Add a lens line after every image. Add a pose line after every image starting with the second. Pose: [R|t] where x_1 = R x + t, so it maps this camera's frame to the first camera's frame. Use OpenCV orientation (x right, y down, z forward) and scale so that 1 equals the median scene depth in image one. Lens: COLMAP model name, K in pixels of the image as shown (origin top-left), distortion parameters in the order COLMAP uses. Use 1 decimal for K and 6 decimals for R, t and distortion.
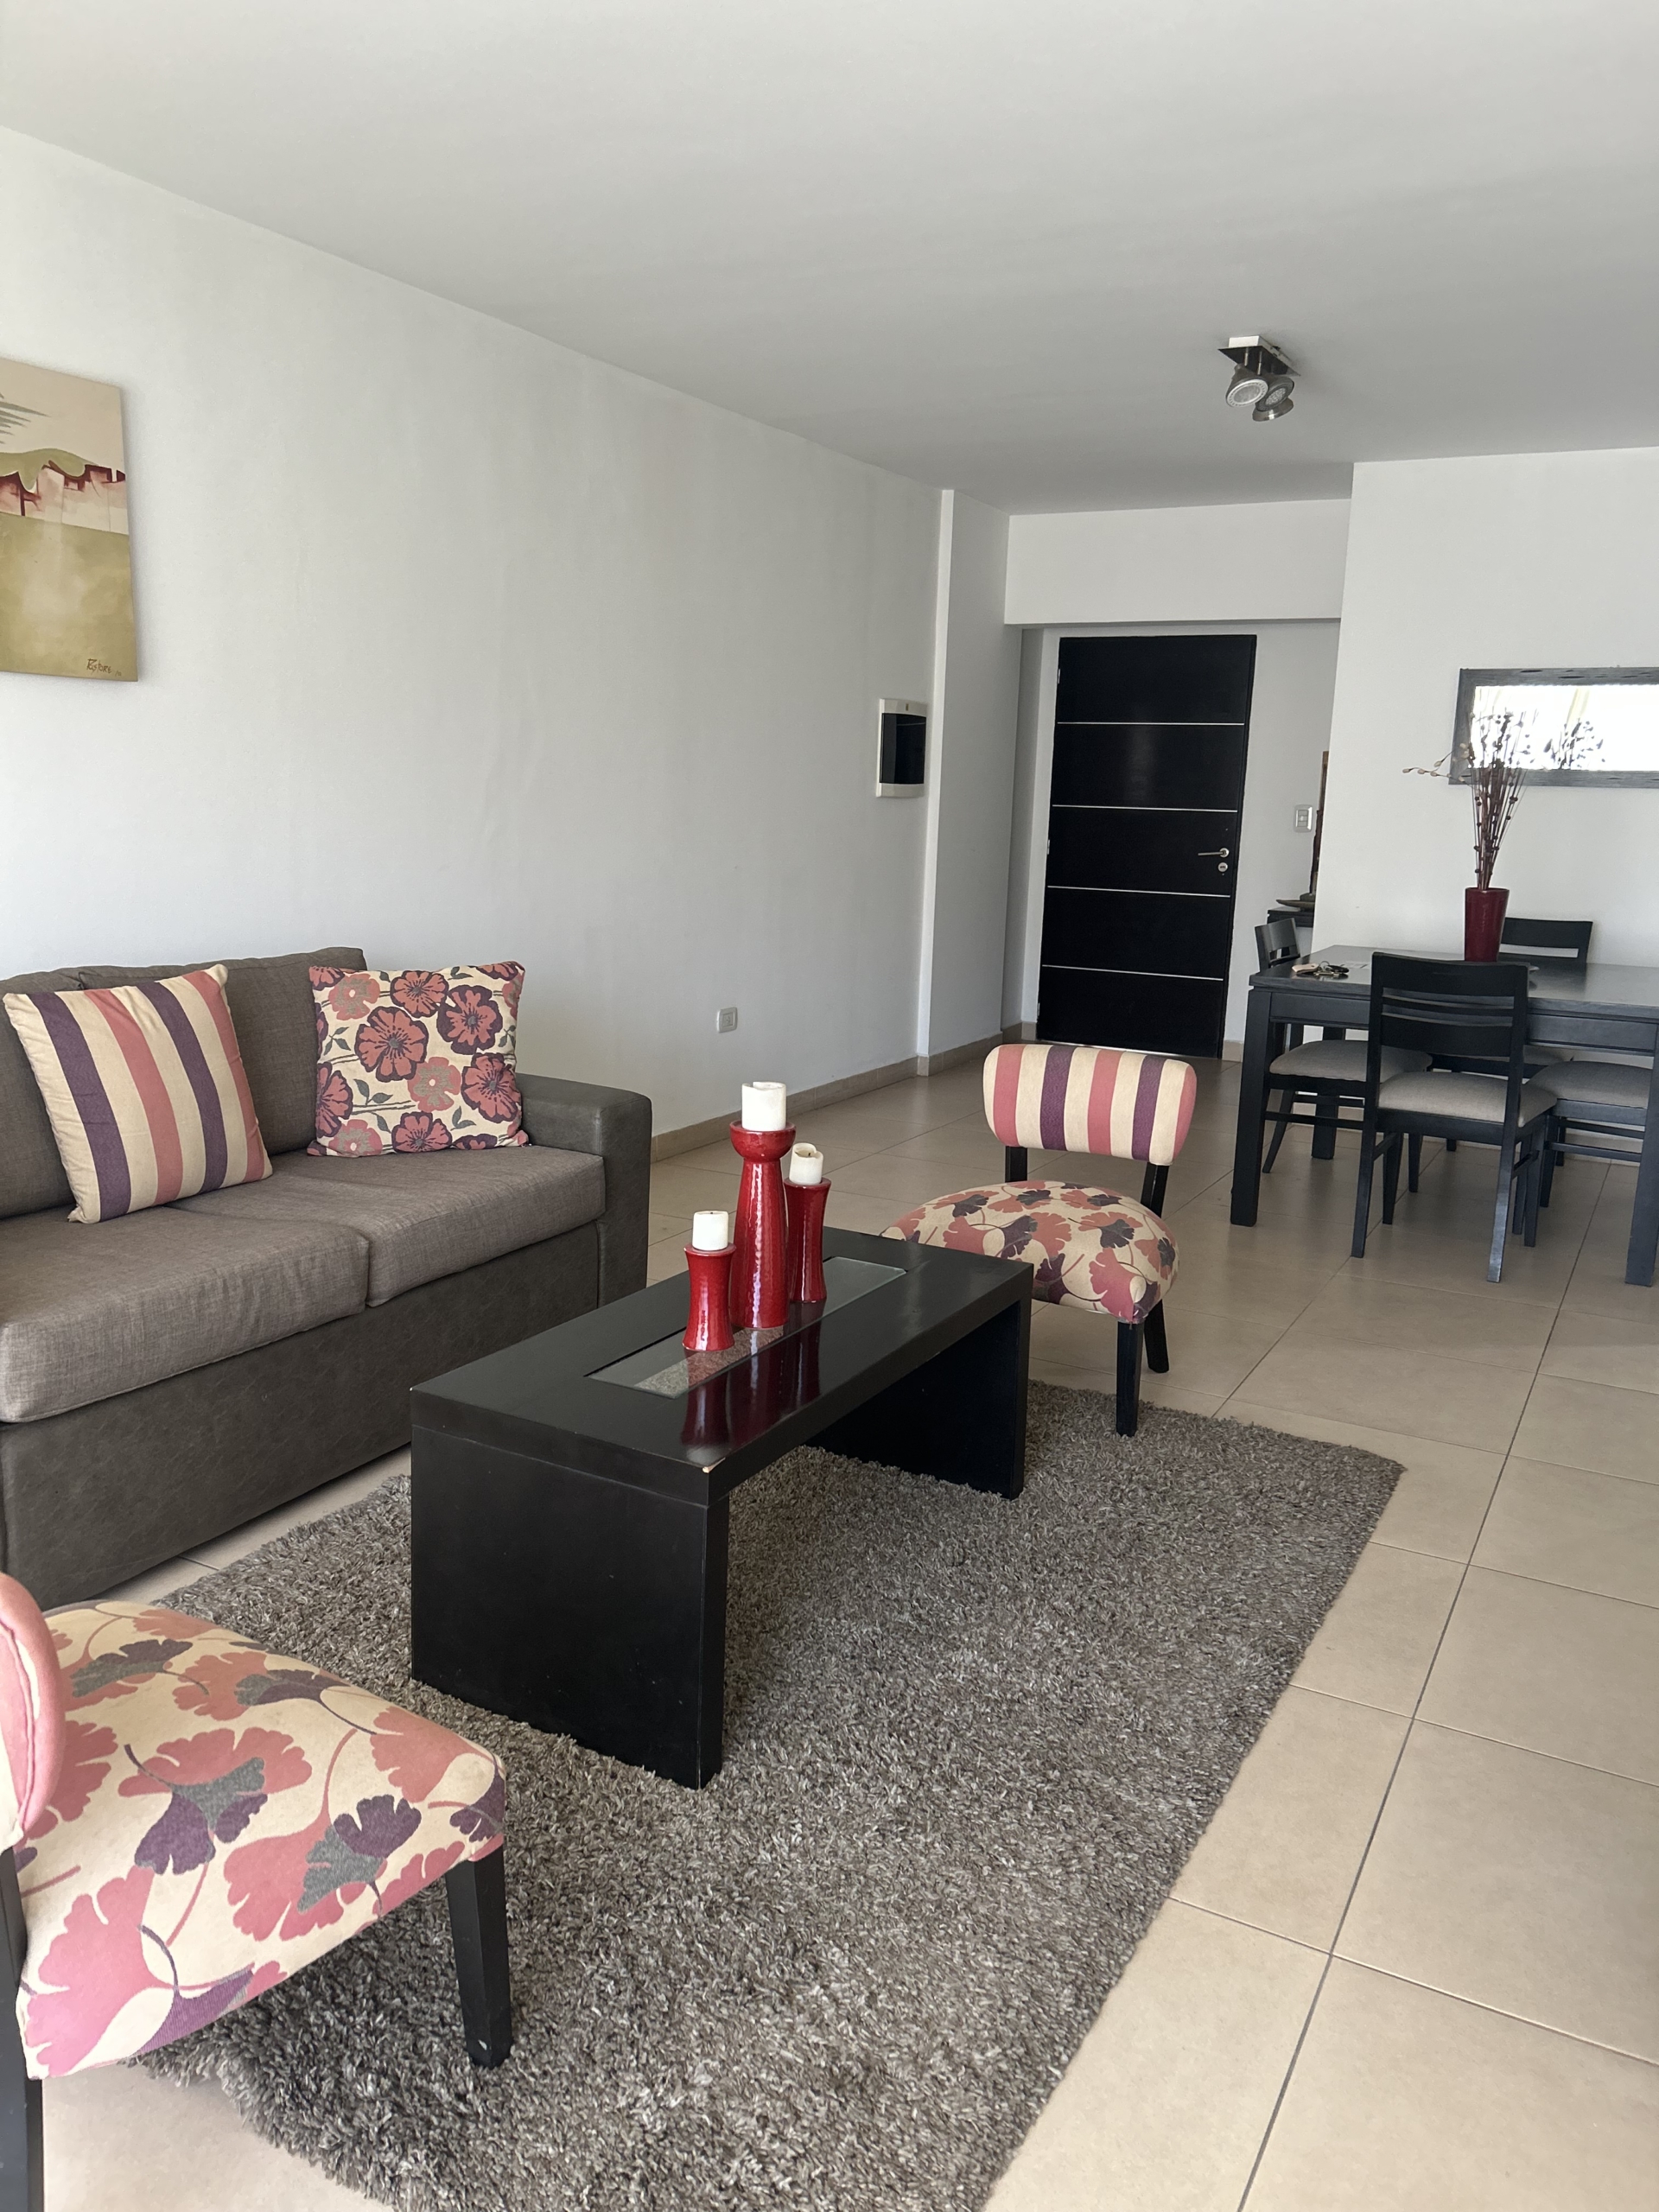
lens RADIAL K [[1663.6, 0, 829.5], [0, 1663.6, 1106.0], [0, 0, 1]] dist [-0.005723, -0.003128]
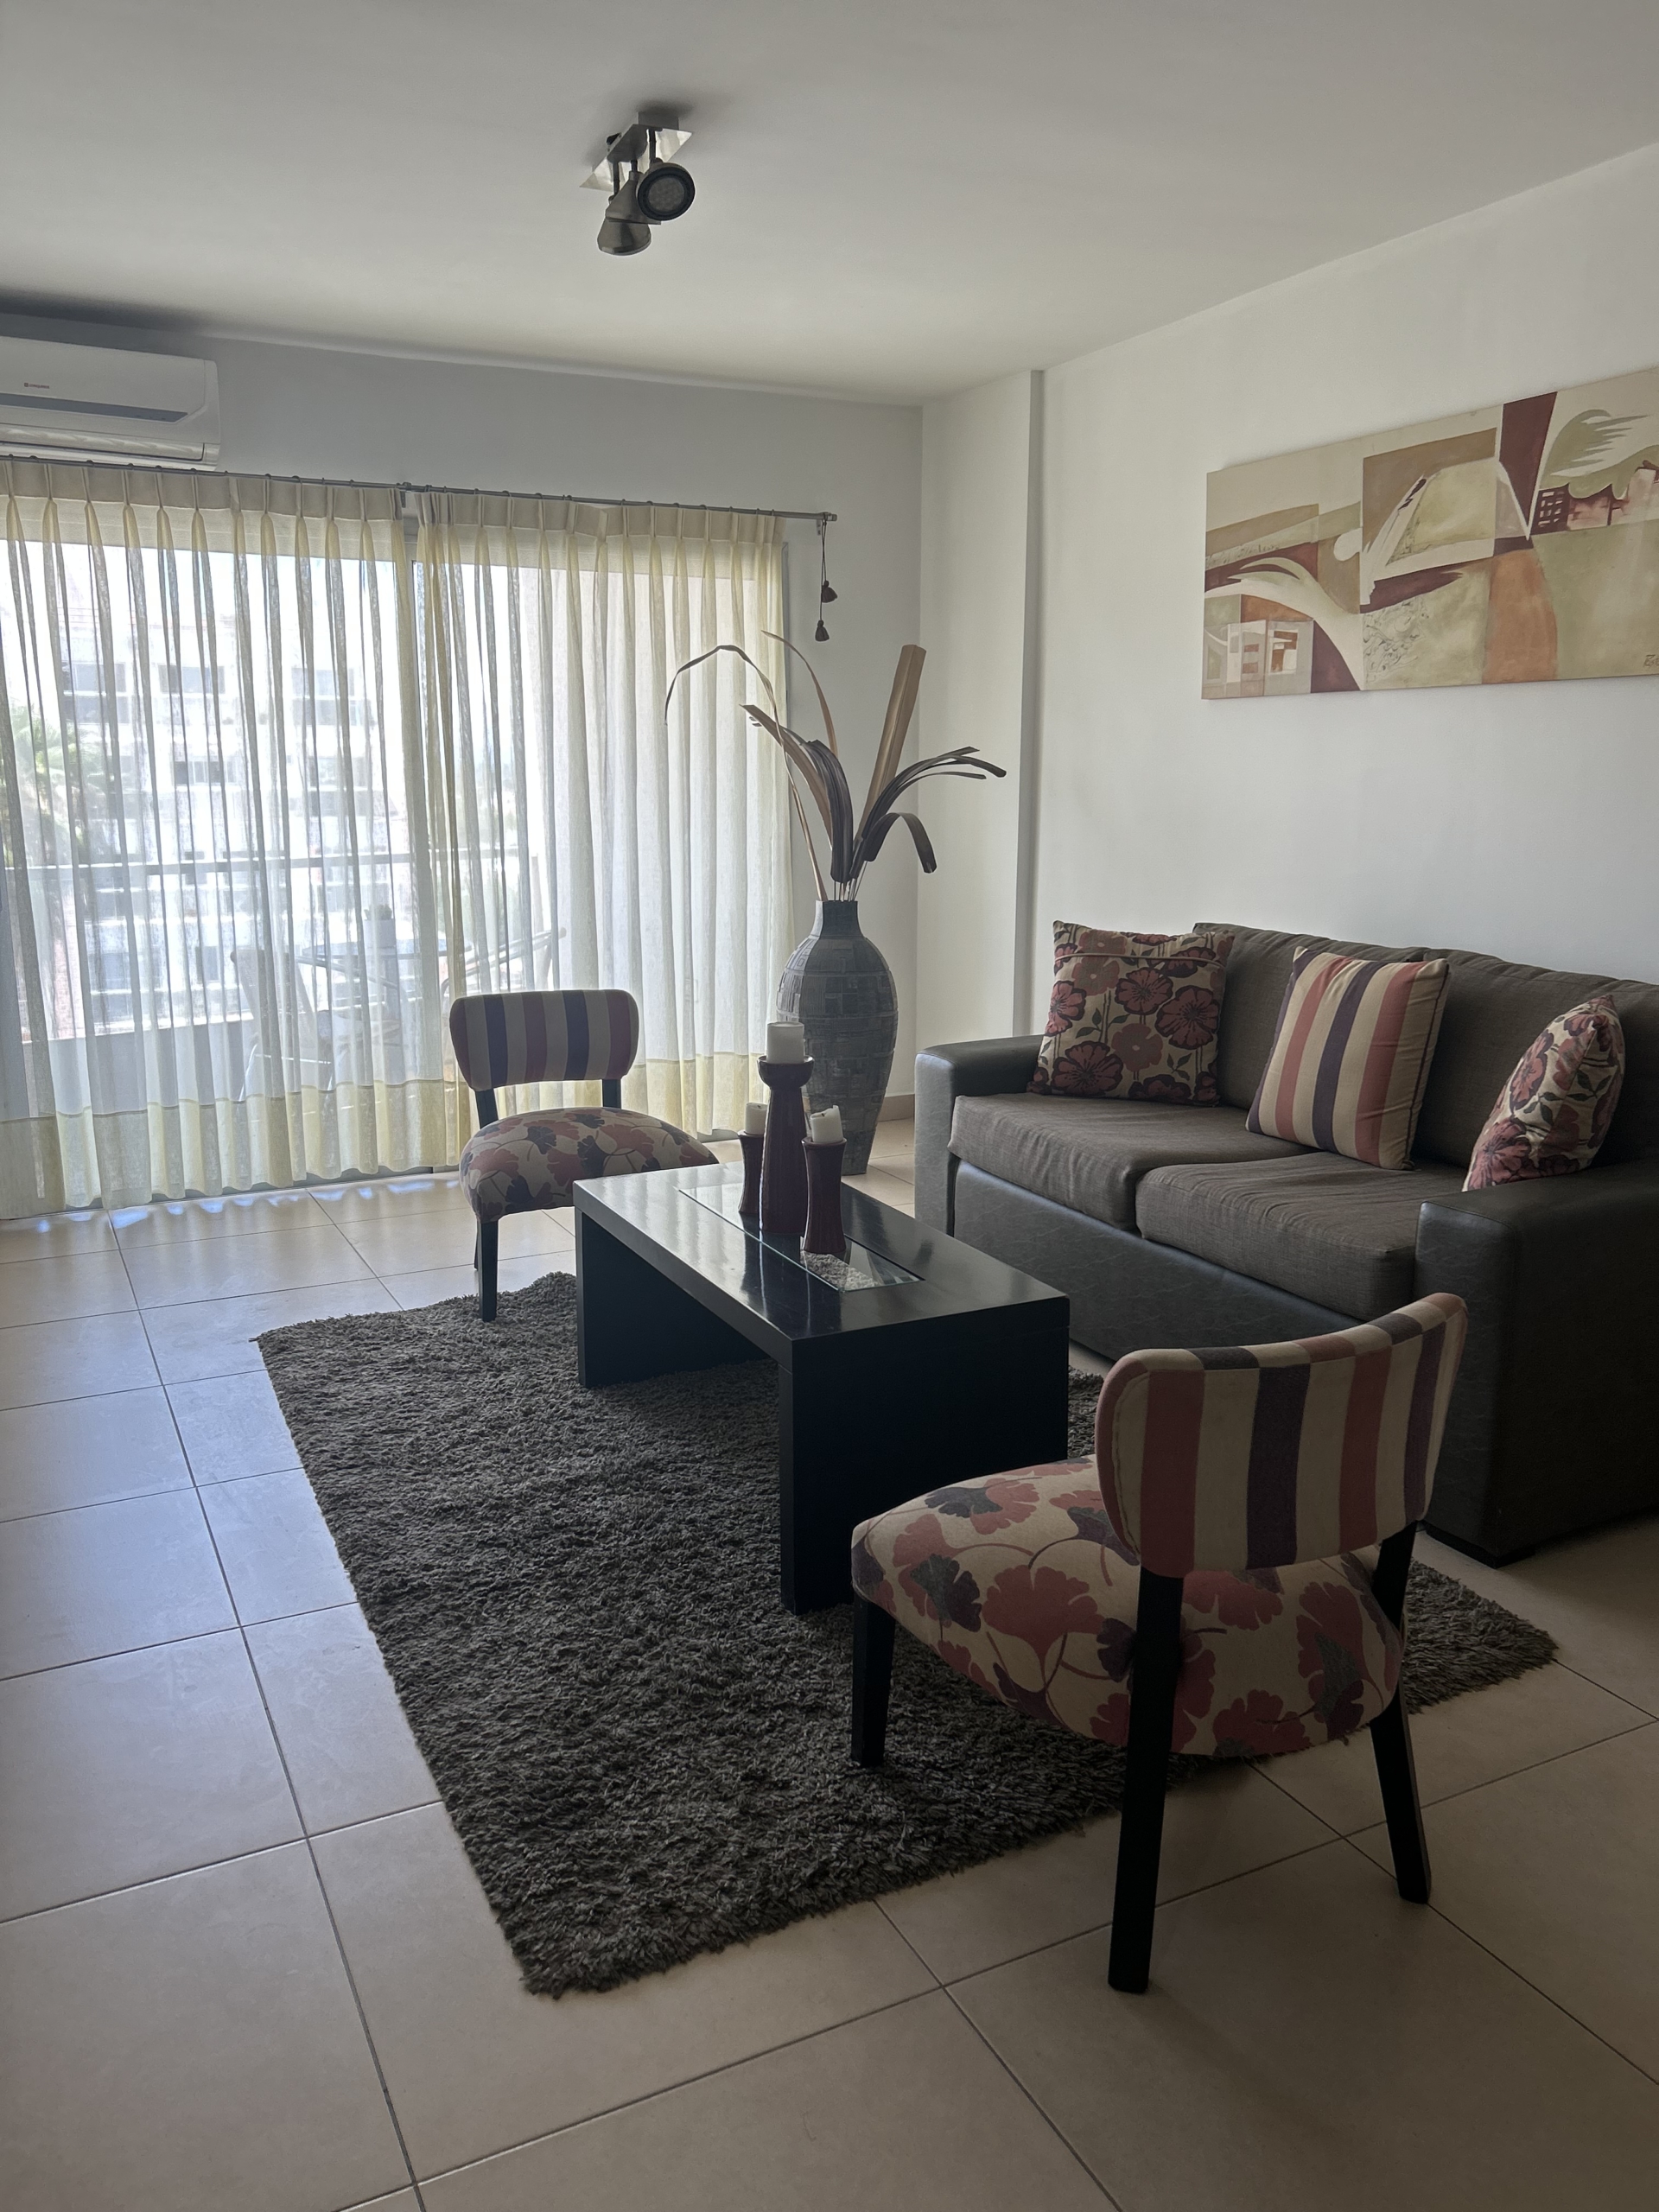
lens RADIAL K [[1677.9, 0, 829.5], [0, 1677.9, 1106.0], [0, 0, 1]] dist [0.007795, 0.004304]
pose [[-0.567639, 0.136076, -0.811954, 0.695214], [-0.175415, 0.943608, 0.280774, -0.225316], [0.804373, 0.301807, -0.511759, 1.264994]]
